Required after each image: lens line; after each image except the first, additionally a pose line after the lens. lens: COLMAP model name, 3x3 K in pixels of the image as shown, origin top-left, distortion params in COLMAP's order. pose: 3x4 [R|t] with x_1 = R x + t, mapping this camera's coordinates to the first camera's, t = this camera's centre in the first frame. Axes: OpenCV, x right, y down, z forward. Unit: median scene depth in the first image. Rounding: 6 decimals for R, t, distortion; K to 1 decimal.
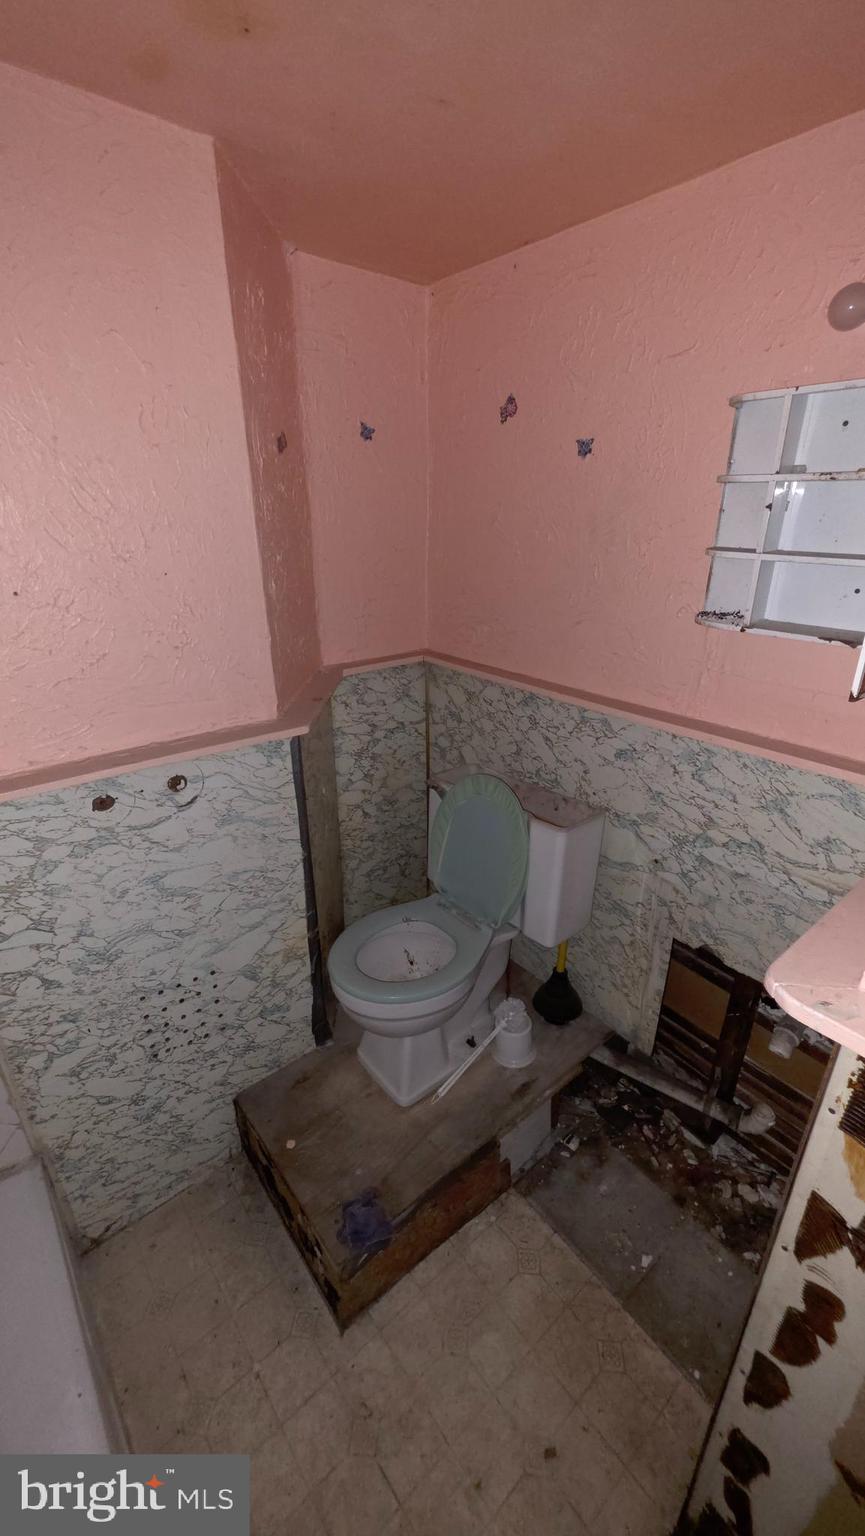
lens RADIAL K [[617.4, 0, 434.1], [0, 617.4, 764.1], [0, 0, 1]] dist [0.001282, -0.000694]
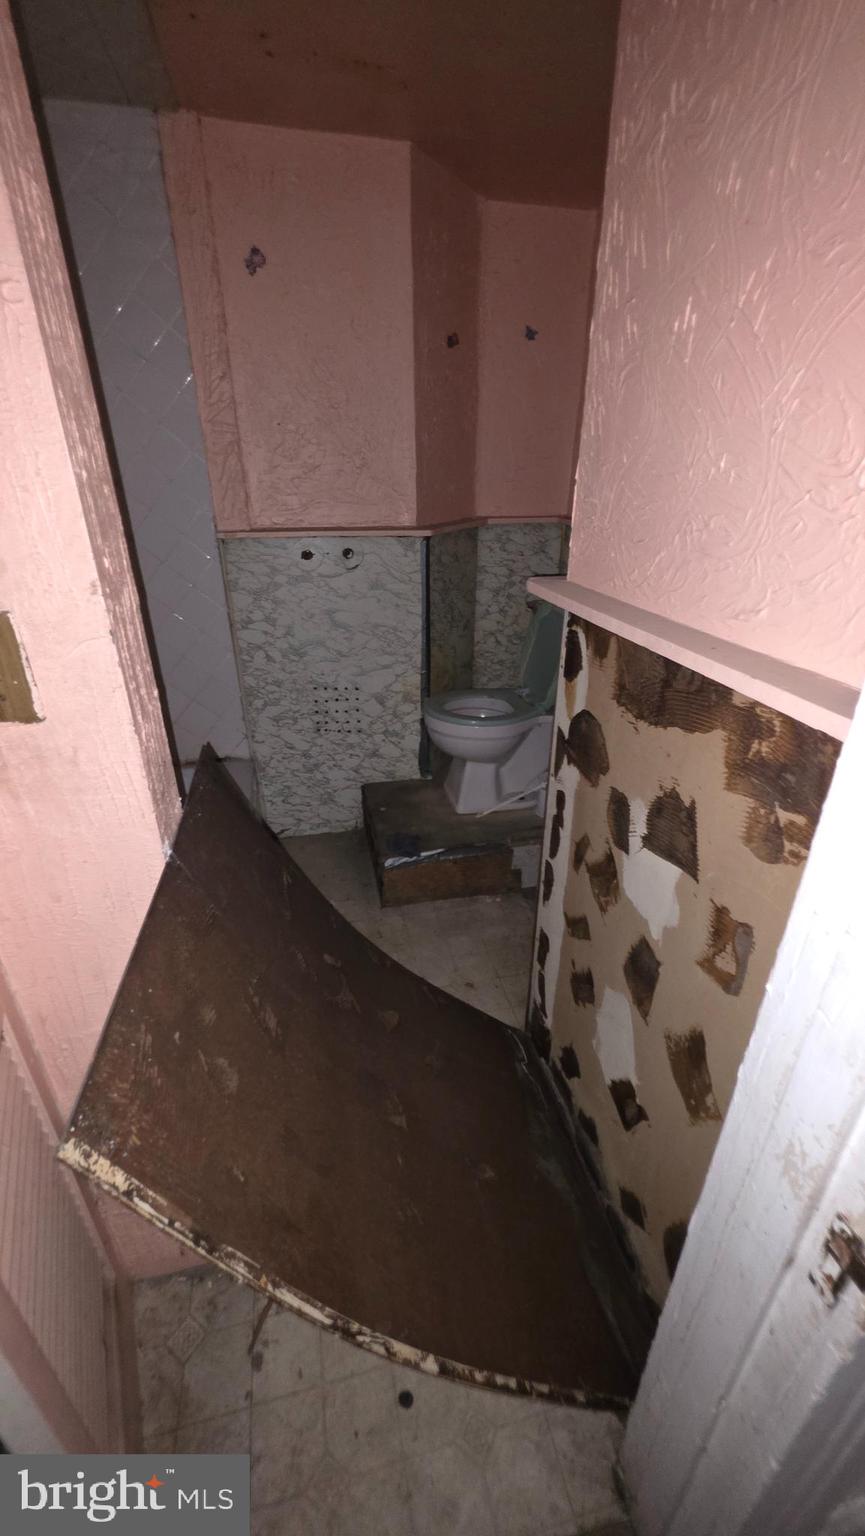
lens RADIAL K [[617.4, 0, 437.7], [0, 617.4, 769.0], [0, 0, 1]] dist [0.001282, -0.000694]
pose [[0.895292, 0.202805, -0.396640, 0.540006], [-0.176411, 0.978979, 0.102364, 0.358048], [0.409062, -0.021674, 0.912249, -0.410468]]
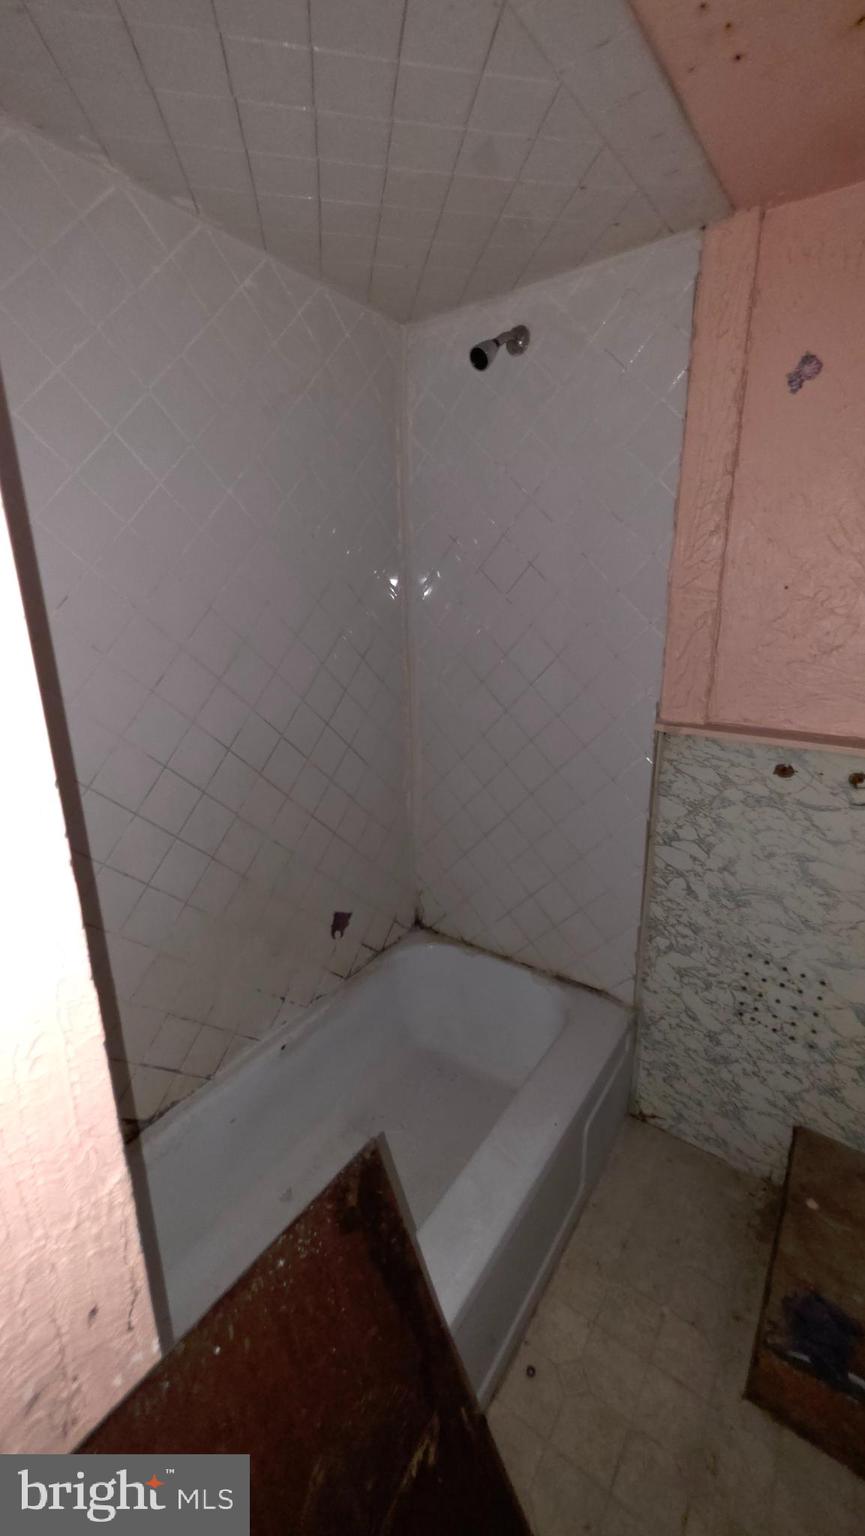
lens RADIAL K [[617.4, 0, 433.1], [0, 617.4, 763.0], [0, 0, 1]] dist [0.001282, -0.000694]
pose [[0.252430, 0.271550, -0.928730, 0.316041], [-0.360192, 0.917206, 0.170280, 0.077070], [0.898076, 0.291537, 0.329341, 0.021217]]
